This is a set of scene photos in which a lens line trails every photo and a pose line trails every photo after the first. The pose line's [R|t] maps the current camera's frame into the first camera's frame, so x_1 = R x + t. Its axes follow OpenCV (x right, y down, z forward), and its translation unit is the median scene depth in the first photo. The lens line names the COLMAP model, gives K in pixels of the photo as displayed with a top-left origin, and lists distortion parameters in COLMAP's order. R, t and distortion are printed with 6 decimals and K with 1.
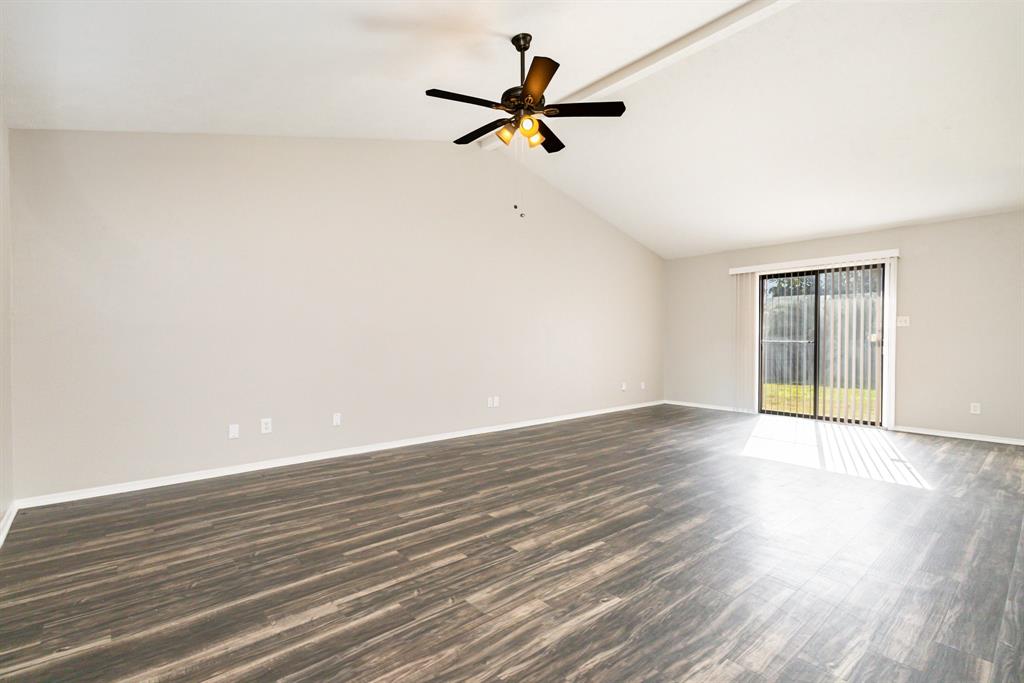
lens RADIAL K [[473.6, 0, 512.9], [0, 473.6, 342.3], [0, 0, 1]] dist [0.005947, -0.002942]
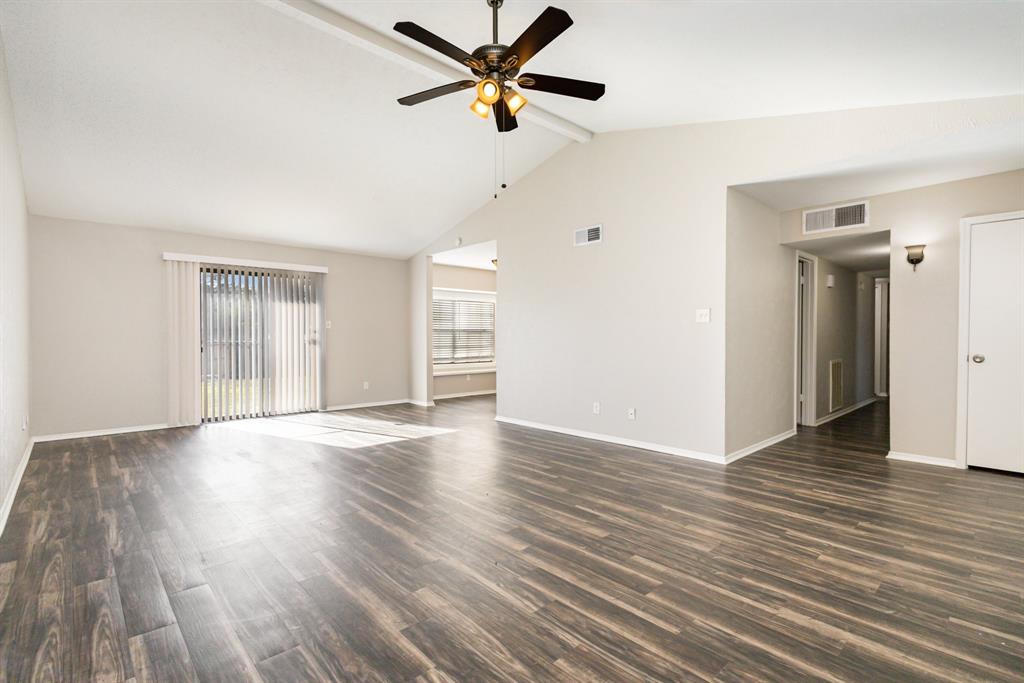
lens RADIAL K [[473.6, 0, 507.4], [0, 473.6, 341.1], [0, 0, 1]] dist [0.005947, -0.002942]
pose [[-0.022933, -0.011502, 0.999671, -1.198595], [0.012041, 0.999858, 0.011780, -0.020320], [-0.999664, 0.012307, -0.022791, 1.413331]]
